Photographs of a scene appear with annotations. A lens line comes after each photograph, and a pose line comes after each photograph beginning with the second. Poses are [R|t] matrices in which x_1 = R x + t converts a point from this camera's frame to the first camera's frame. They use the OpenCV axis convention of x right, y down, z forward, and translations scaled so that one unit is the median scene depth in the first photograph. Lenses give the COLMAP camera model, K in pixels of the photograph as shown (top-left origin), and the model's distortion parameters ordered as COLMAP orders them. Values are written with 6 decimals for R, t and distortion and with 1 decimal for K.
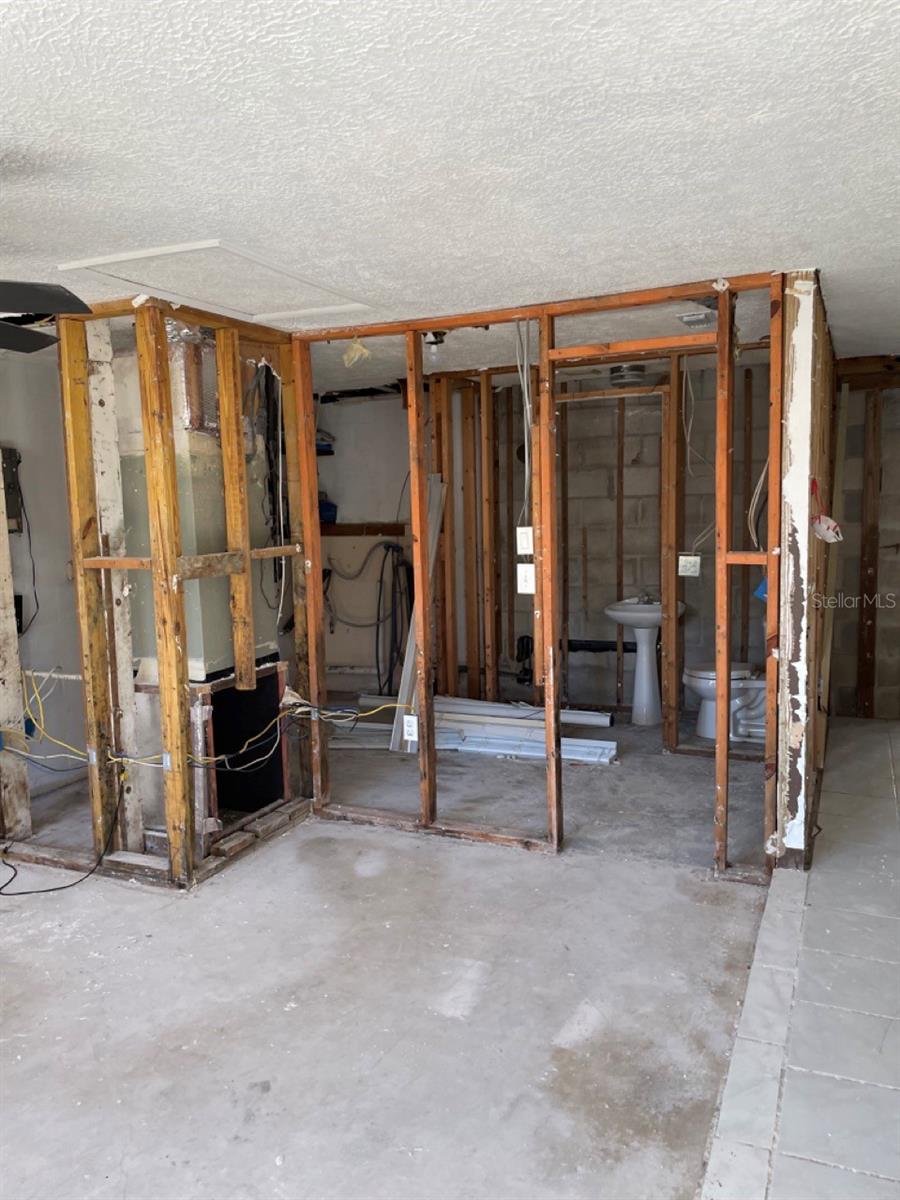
lens RADIAL K [[896.4, 0, 441.4], [0, 896.4, 596.4], [0, 0, 1]] dist [0.074911, -0.097050]
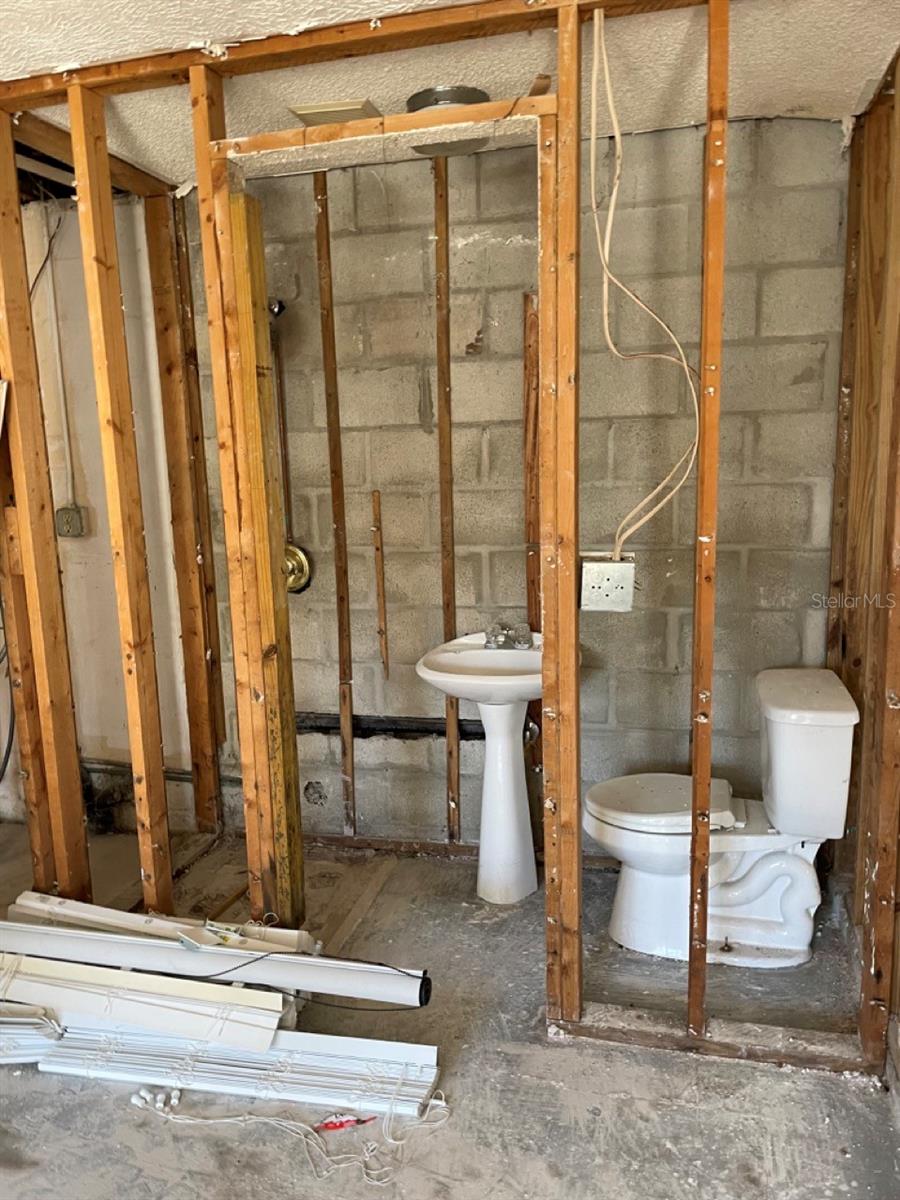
lens RADIAL K [[896.4, 0, 443.8], [0, 896.4, 606.0], [0, 0, 1]] dist [0.074911, -0.097050]
pose [[0.985985, -0.030315, 0.164056, 0.181184], [0.021341, 0.998192, 0.056185, -0.064848], [-0.165463, -0.051896, 0.984850, 0.814315]]
